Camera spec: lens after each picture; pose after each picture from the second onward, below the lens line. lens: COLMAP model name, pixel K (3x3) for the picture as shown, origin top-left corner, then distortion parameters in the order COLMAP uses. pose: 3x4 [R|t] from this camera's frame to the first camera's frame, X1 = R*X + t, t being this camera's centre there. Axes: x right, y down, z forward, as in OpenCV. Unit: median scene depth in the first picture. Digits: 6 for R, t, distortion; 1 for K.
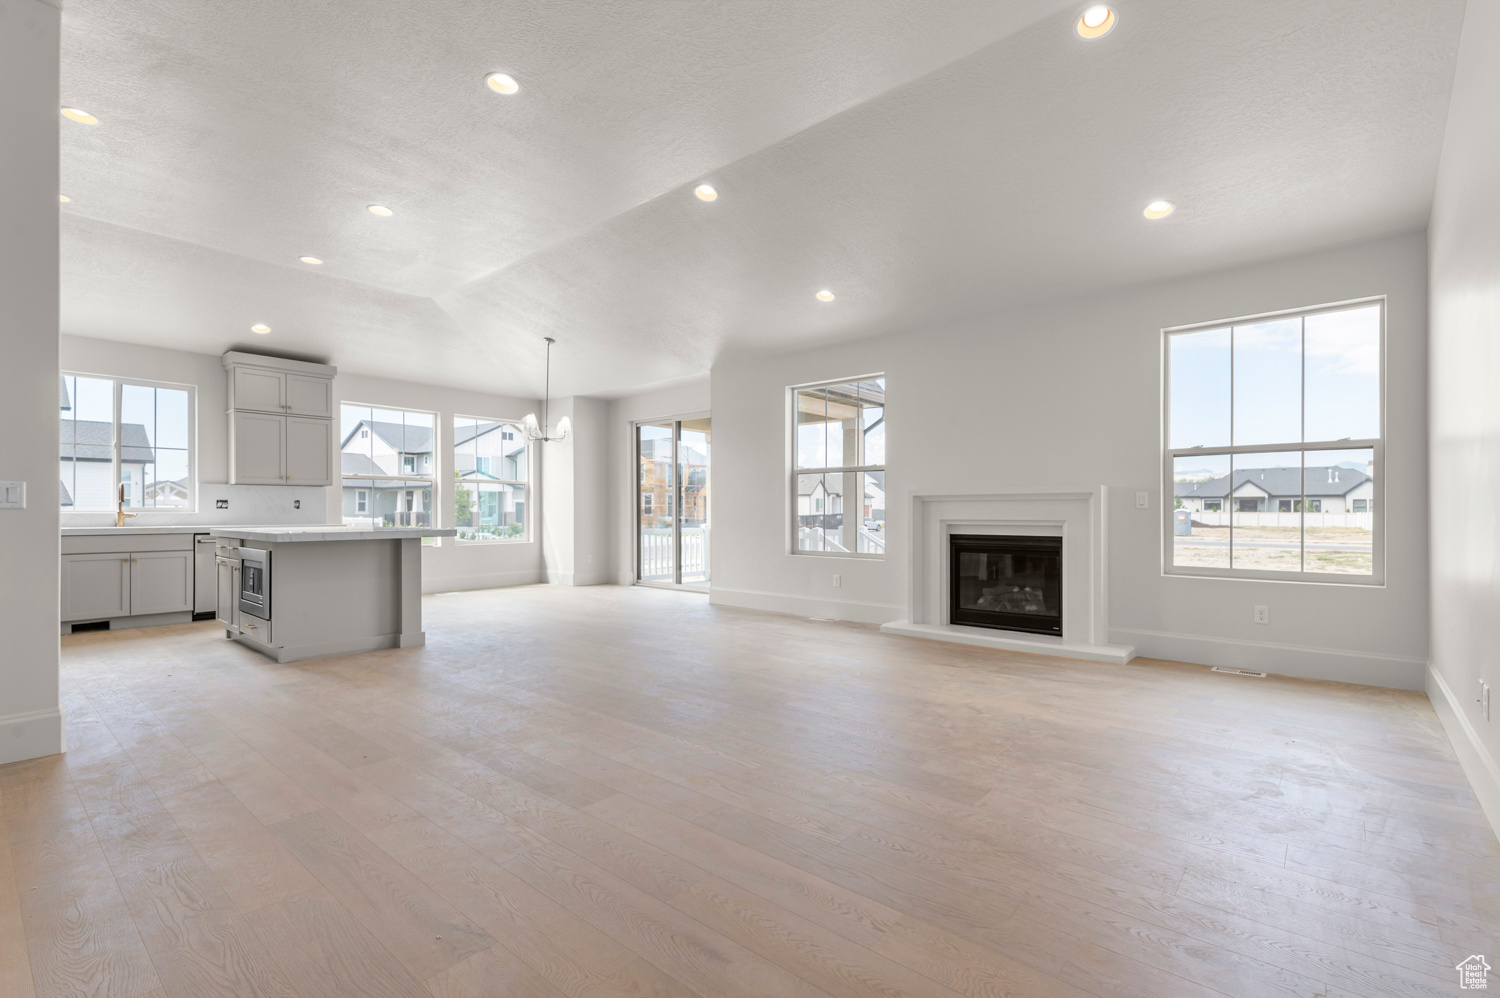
lens RADIAL K [[660.8, 0, 754.2], [0, 660.8, 509.6], [0, 0, 1]] dist [0.003867, -0.000912]
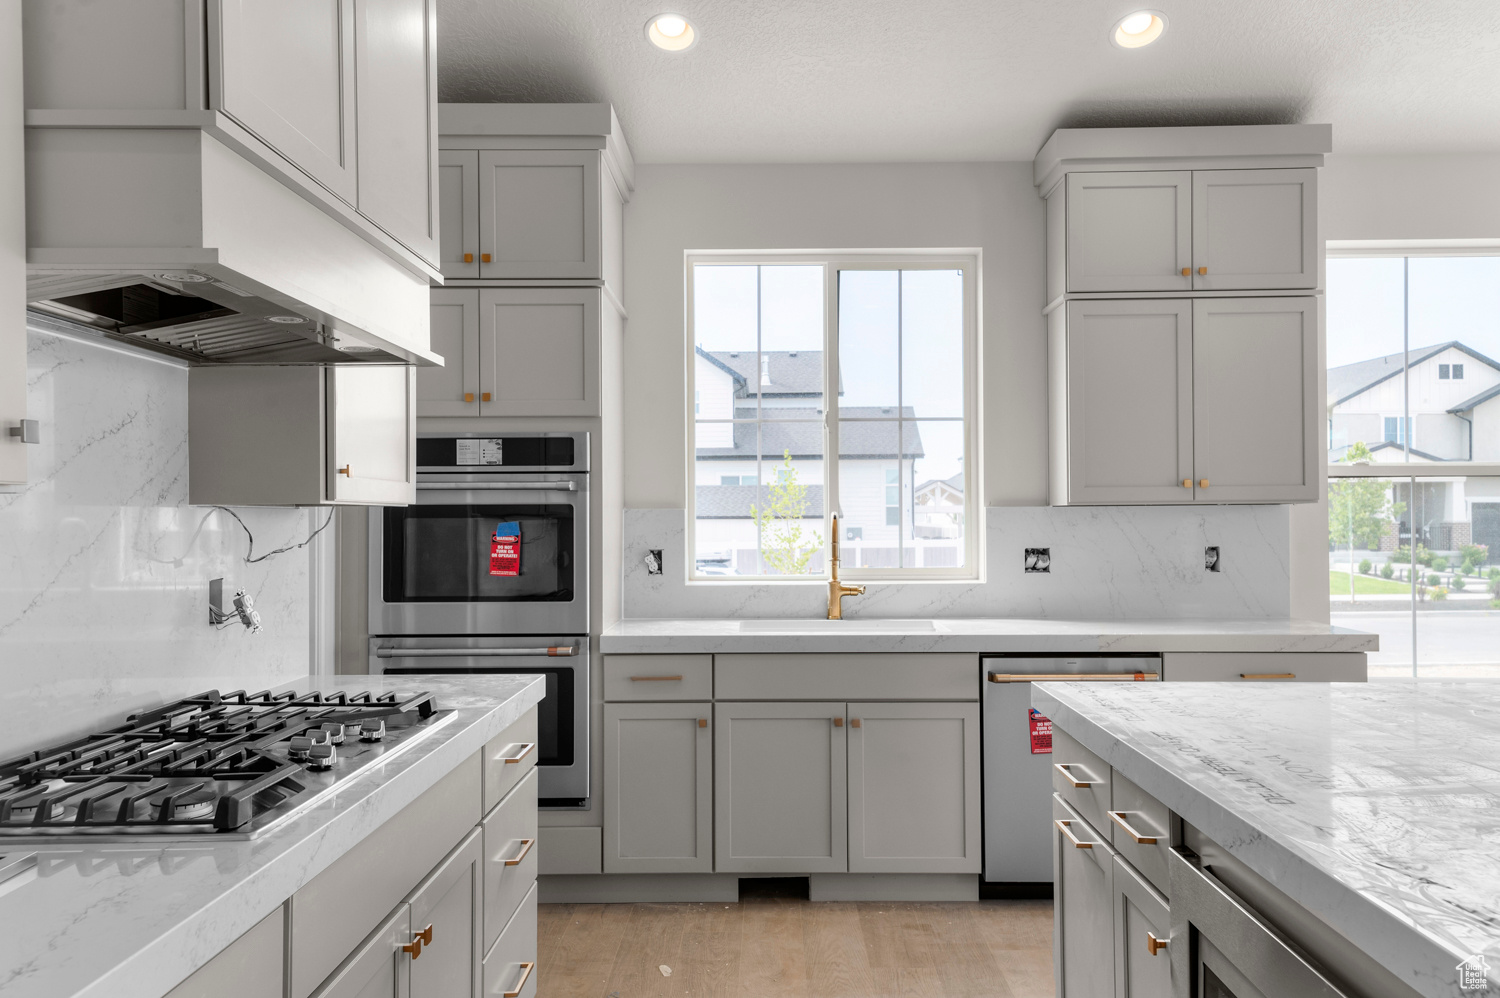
lens RADIAL K [[1104.9, 0, 748.2], [0, 1104.9, 508.1], [0, 0, 1]] dist [0.034956, 0.000146]
pose [[0.624842, -0.008563, -0.780704, -0.412323], [0.004393, 0.999963, -0.007451, -0.032501], [0.780739, 0.001226, 0.624856, 0.477492]]
